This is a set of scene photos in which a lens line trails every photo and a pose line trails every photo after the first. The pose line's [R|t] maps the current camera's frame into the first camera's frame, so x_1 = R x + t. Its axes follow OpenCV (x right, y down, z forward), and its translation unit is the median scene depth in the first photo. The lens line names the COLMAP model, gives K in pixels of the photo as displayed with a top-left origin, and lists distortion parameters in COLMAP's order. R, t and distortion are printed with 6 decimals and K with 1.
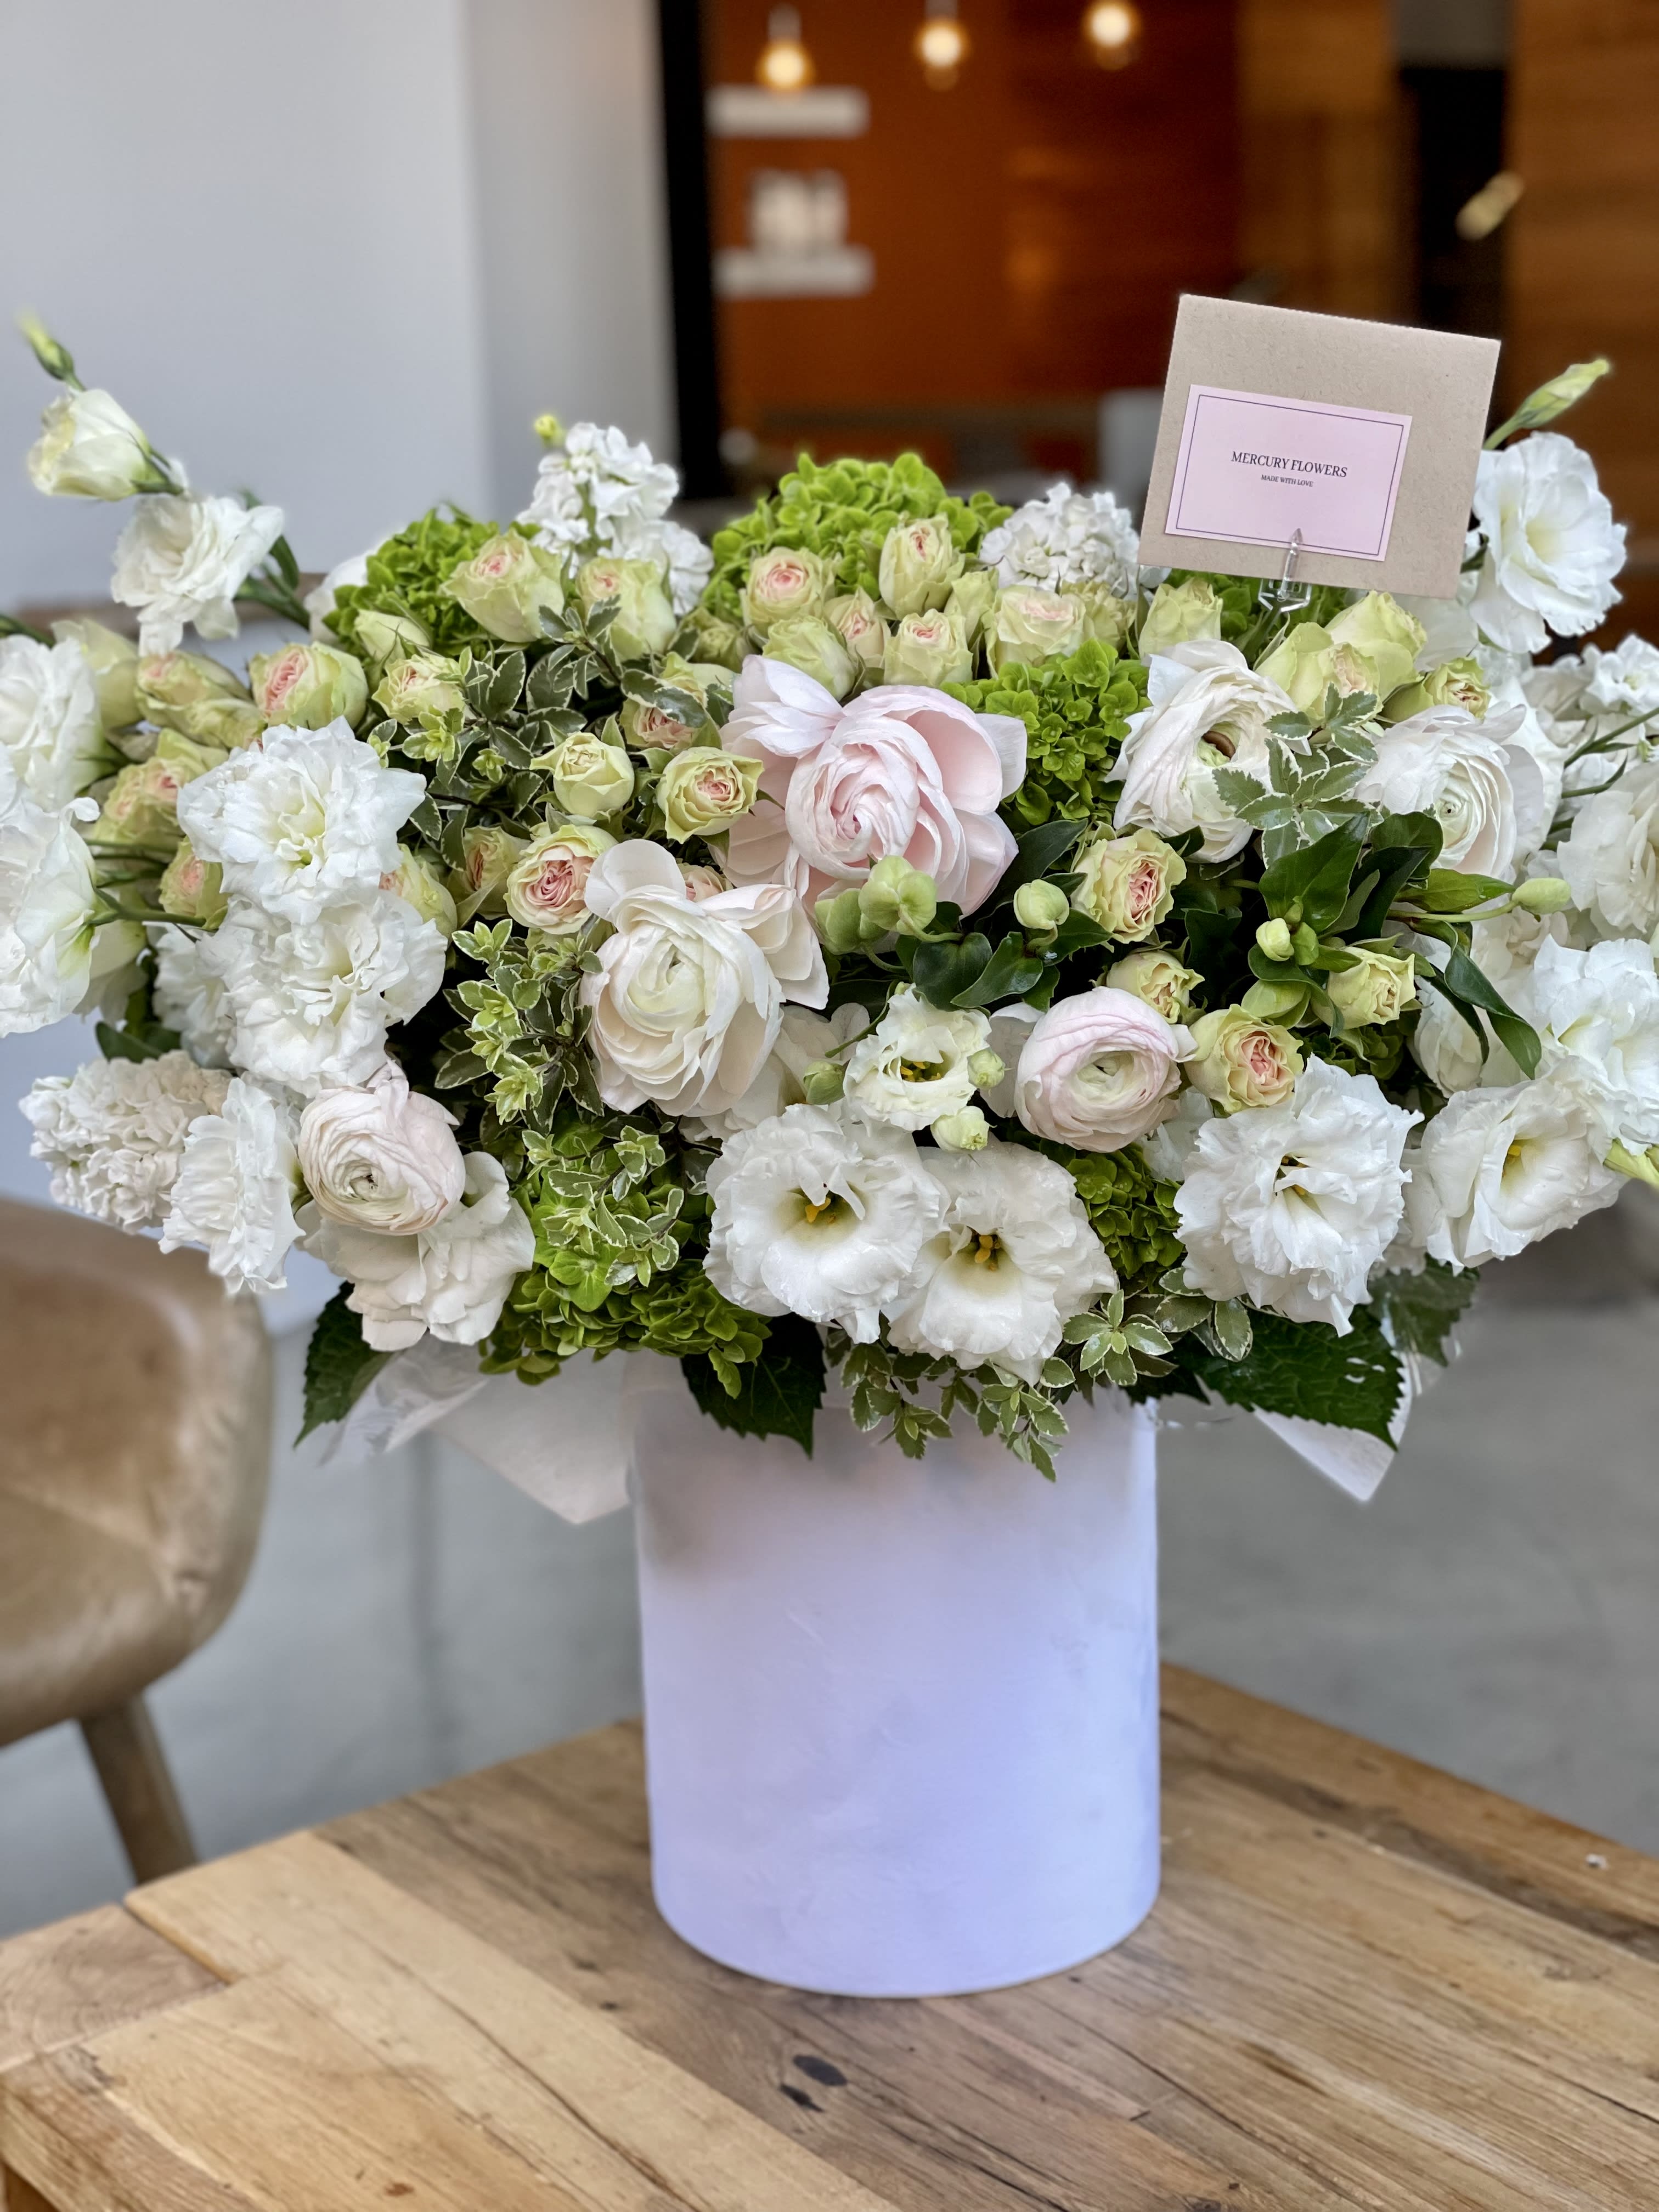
lens RADIAL K [[3349.0, 0, 831.3], [0, 3349.0, 1127.8], [0, 0, 1]] dist [0.115917, 0.000000]
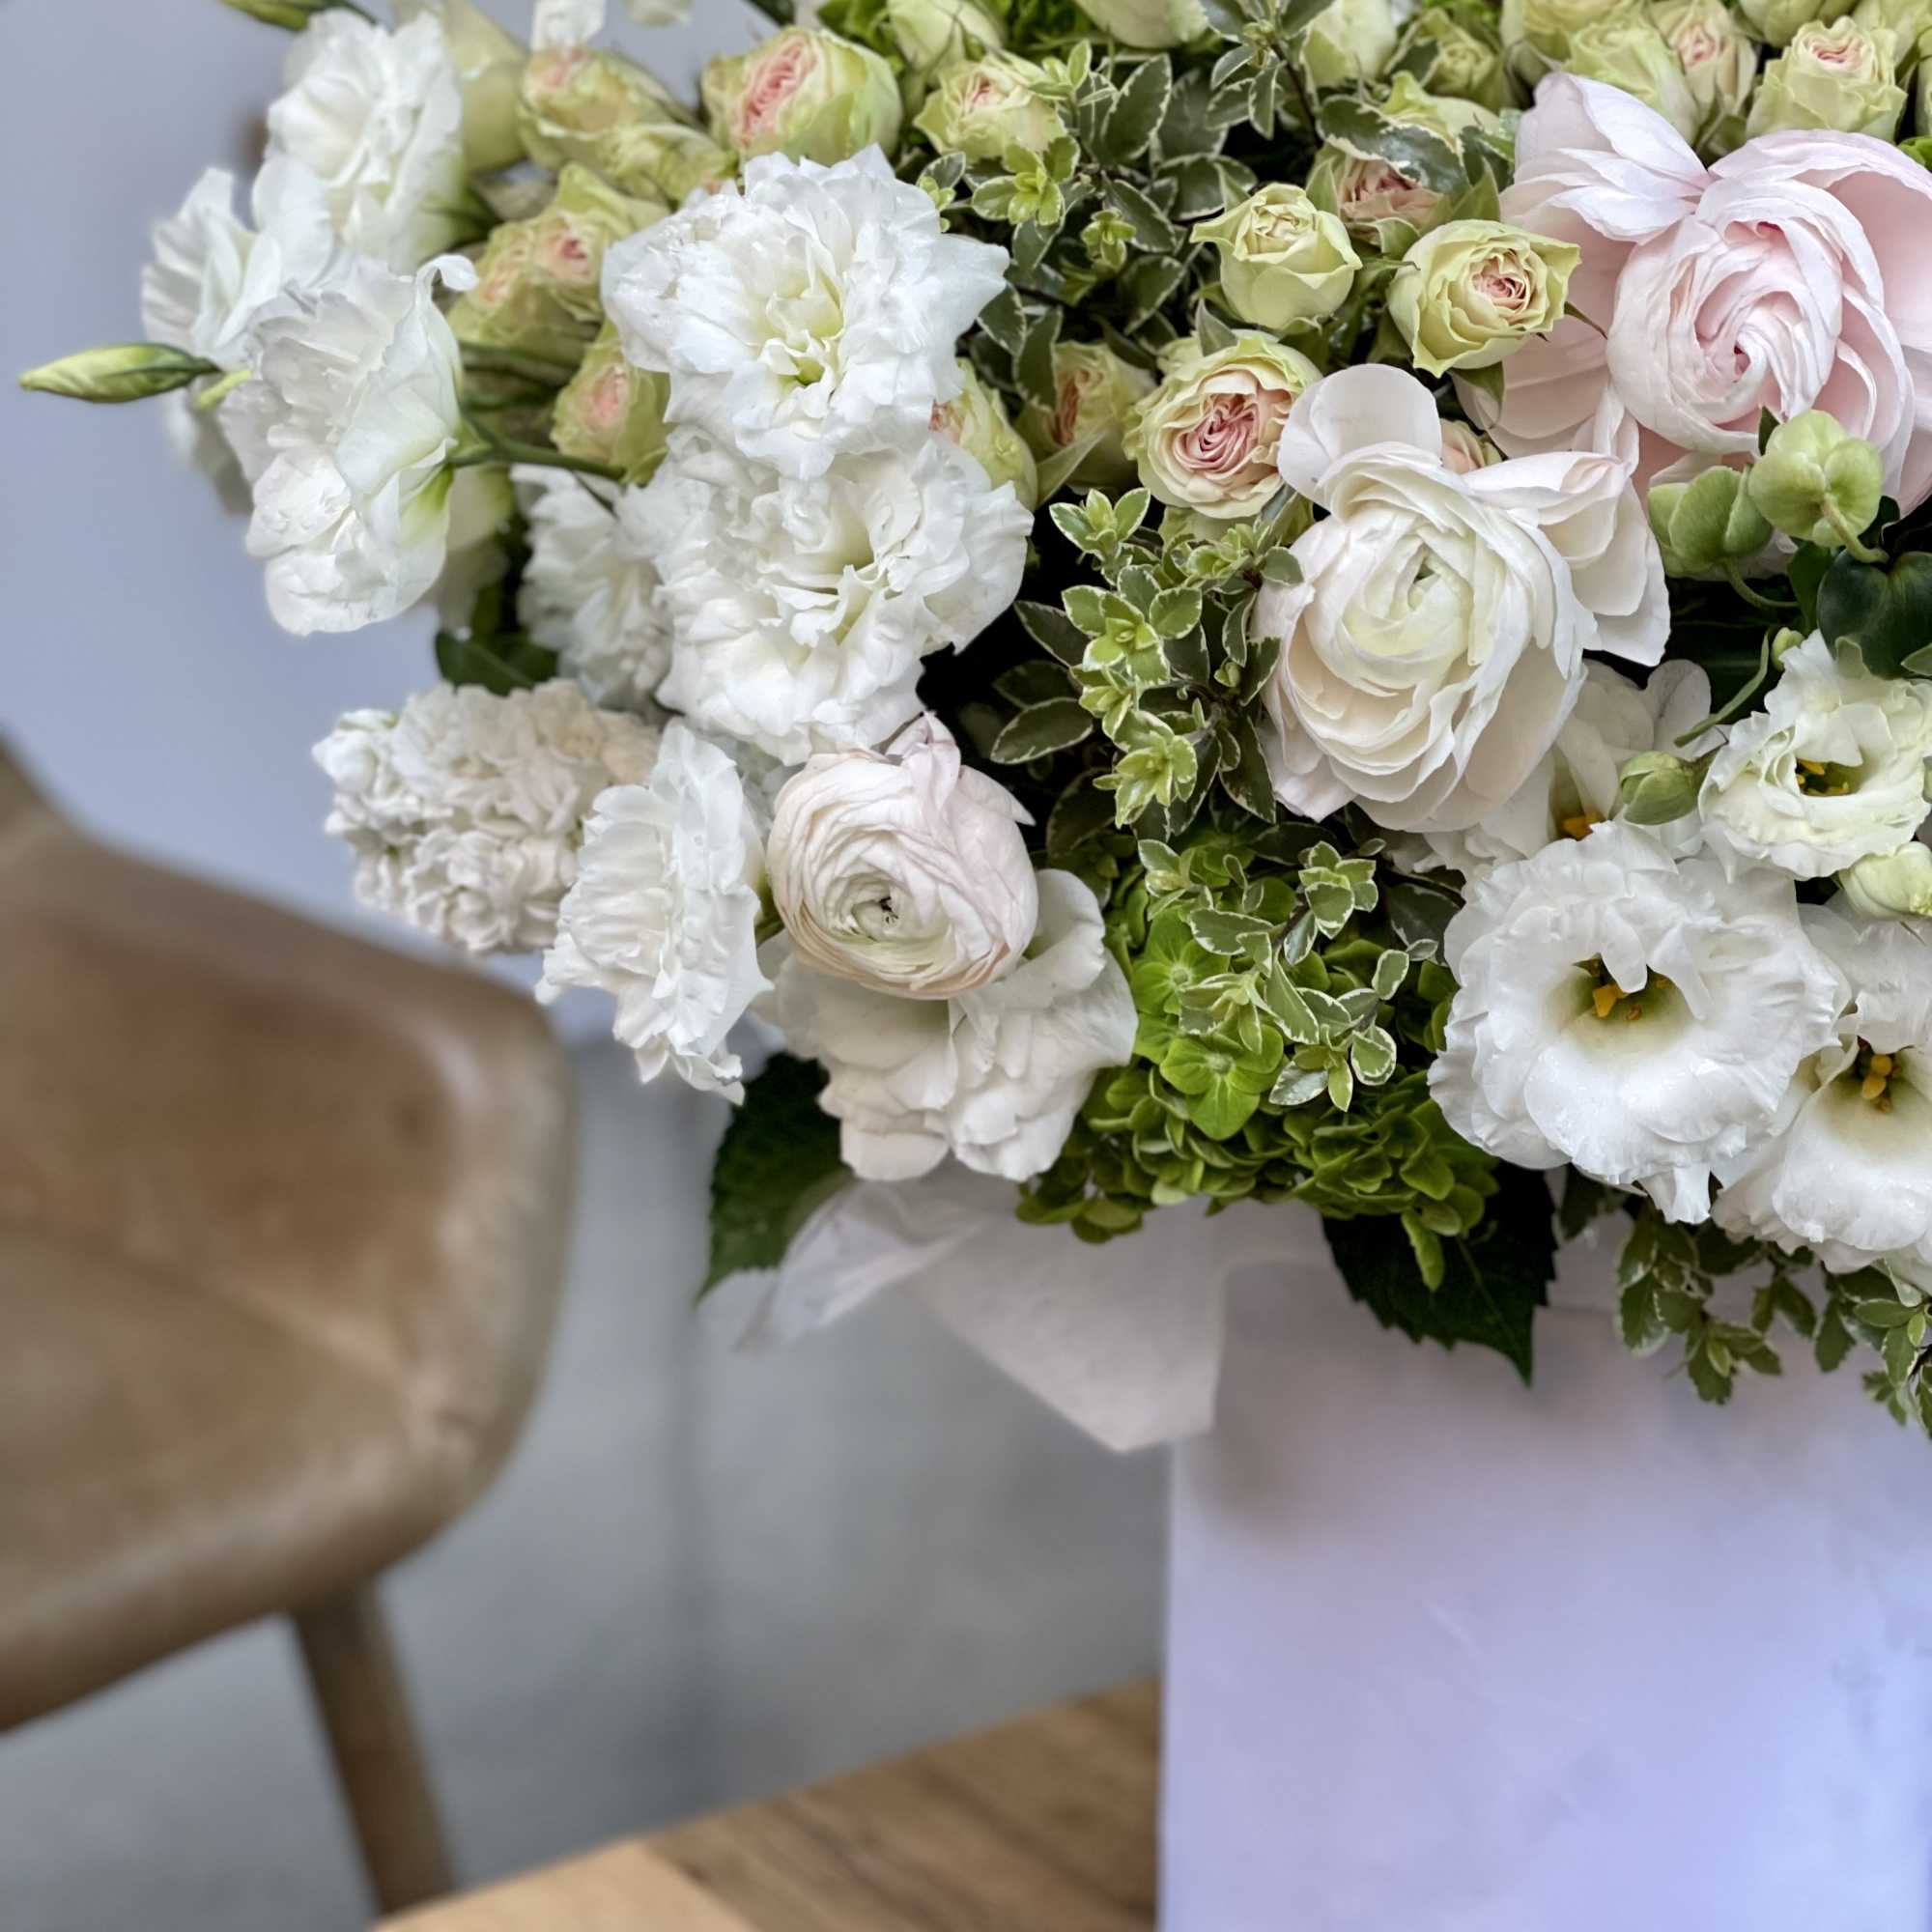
lens RADIAL K [[3893.1, 0, 1000.6], [0, 3893.1, 932.9], [0, 0, 1]] dist [0.120783, 0.000000]
pose [[0.997964, 0.057840, -0.026863, -0.094053], [-0.057154, 0.998036, 0.025625, 0.001024], [0.028293, -0.024037, 0.999311, 0.283436]]
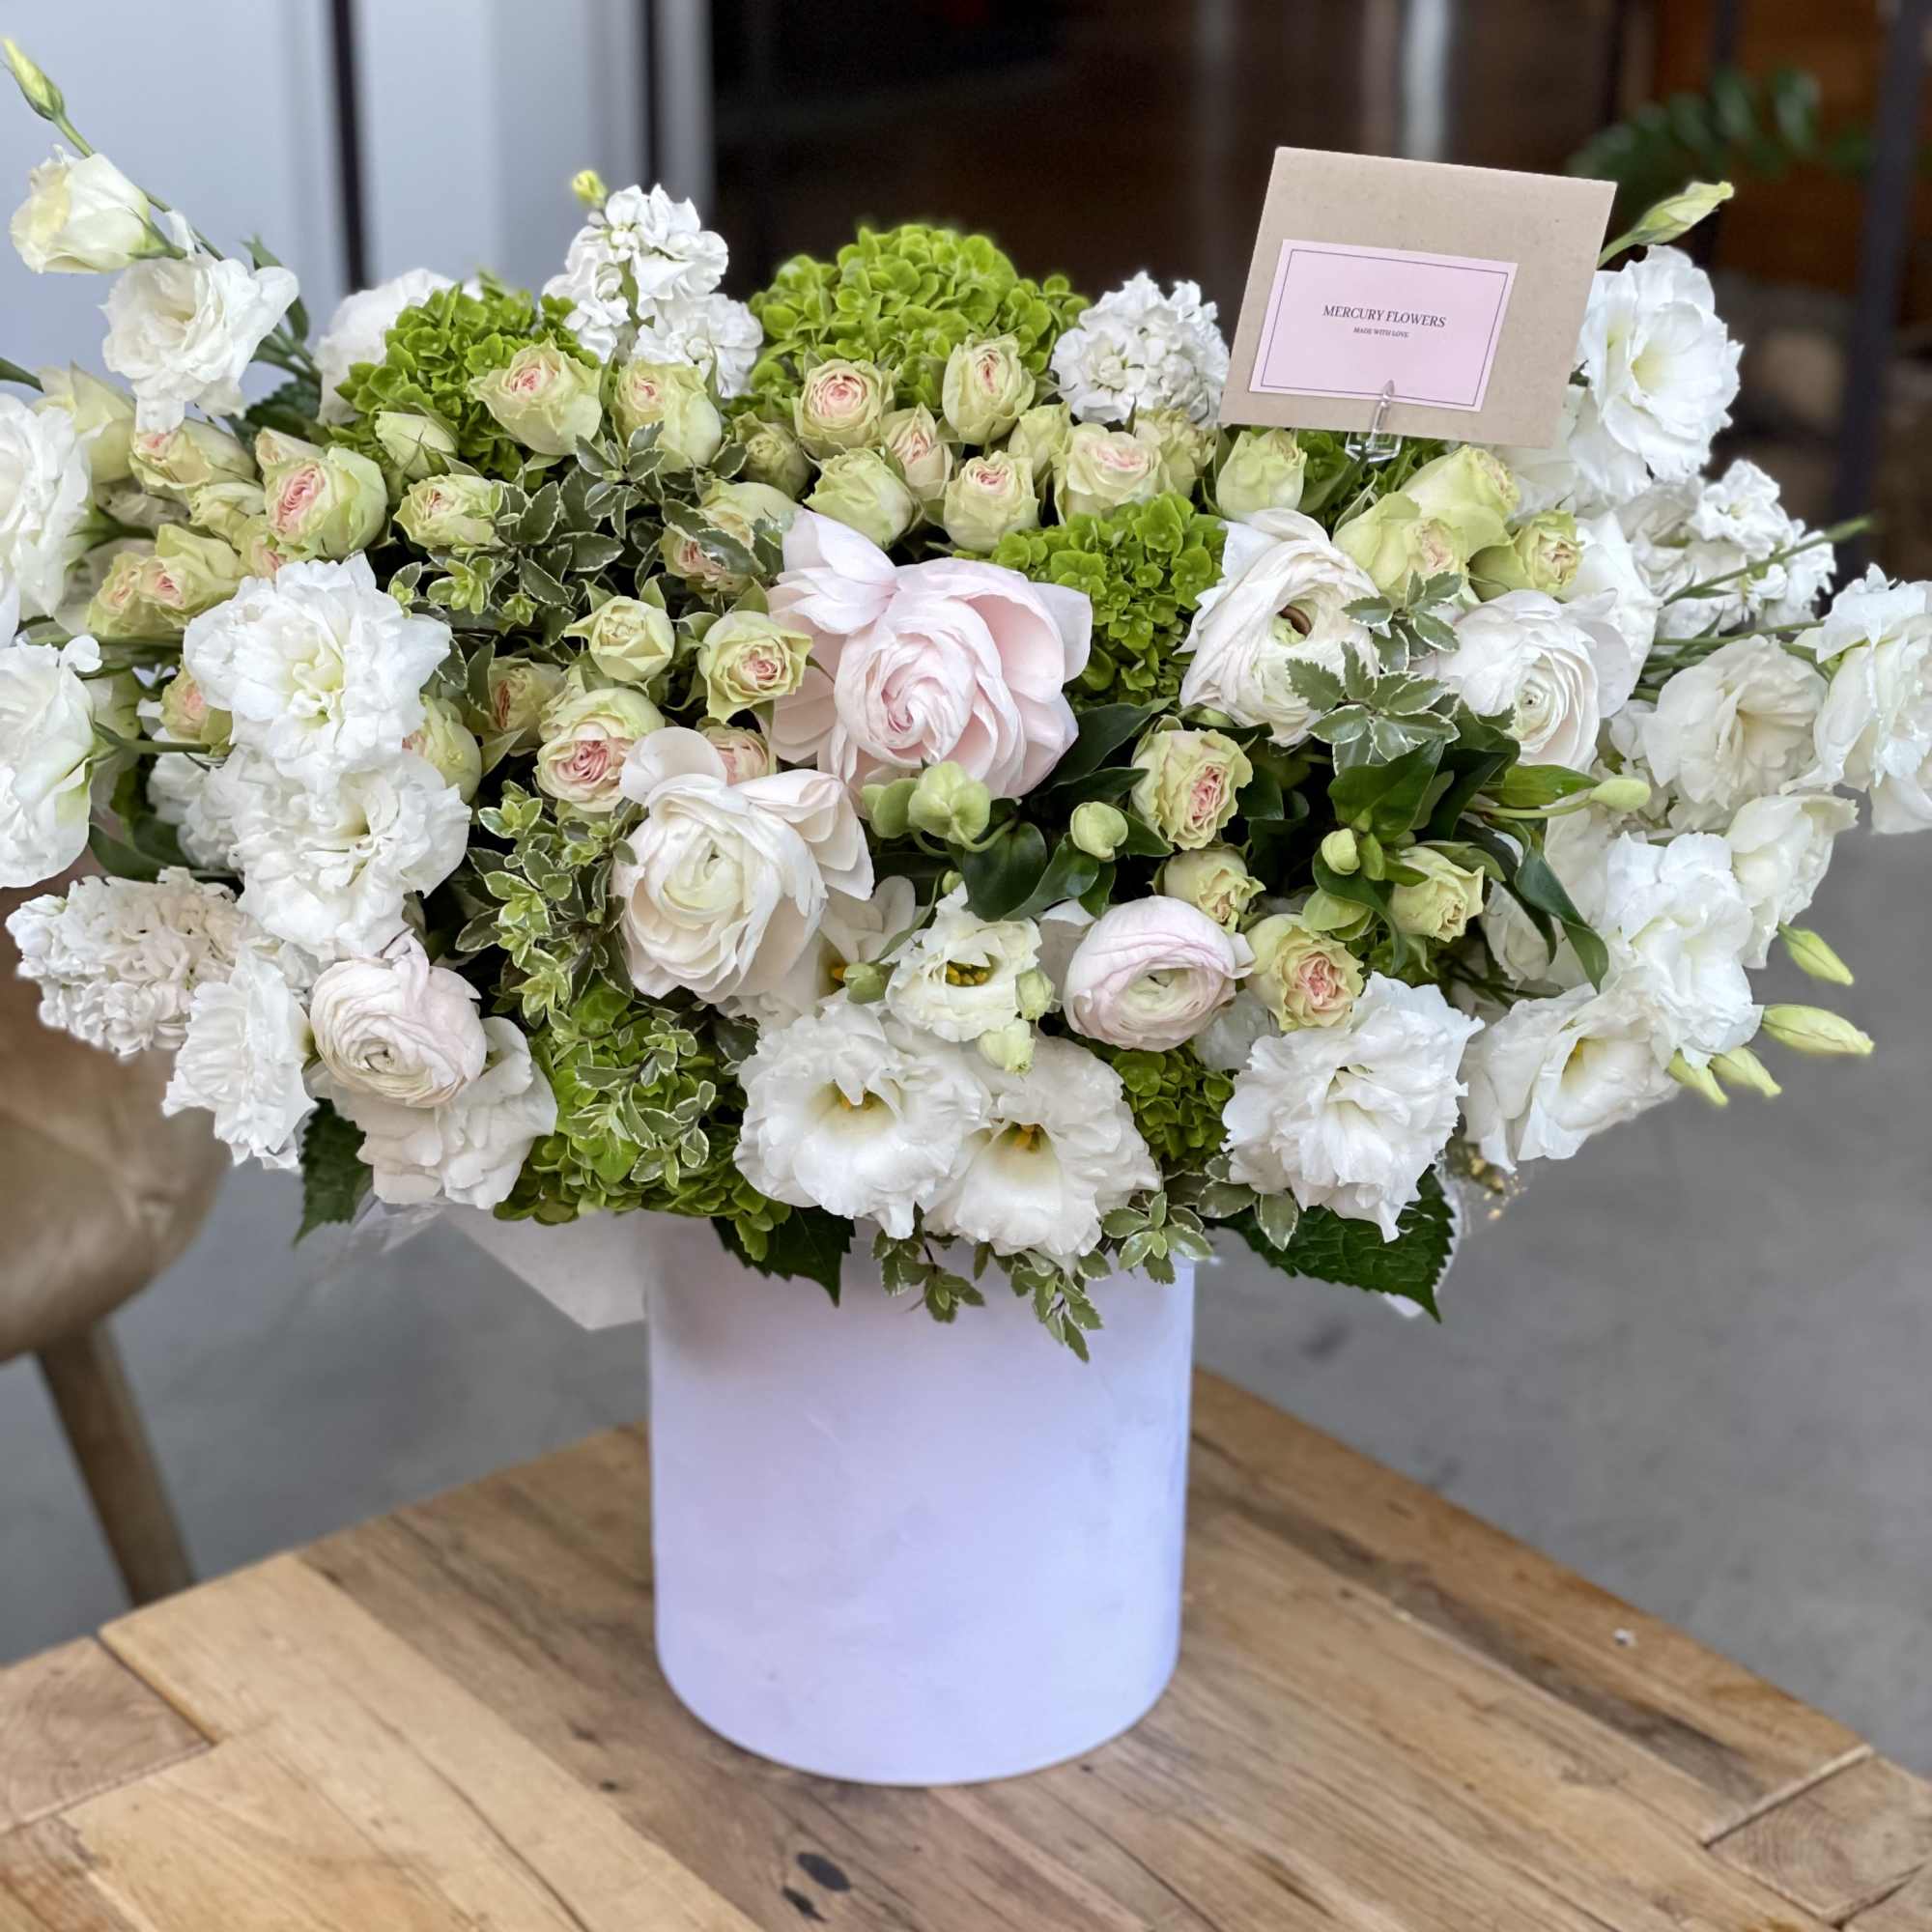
lens RADIAL K [[3893.1, 0, 1008.4], [0, 3893.1, 939.1], [0, 0, 1]] dist [0.120783, 0.000000]
pose [[0.998434, 0.034109, 0.044346, -0.010630], [-0.040839, 0.986110, 0.160994, -0.196633], [-0.038239, -0.162553, 0.985959, -0.093991]]
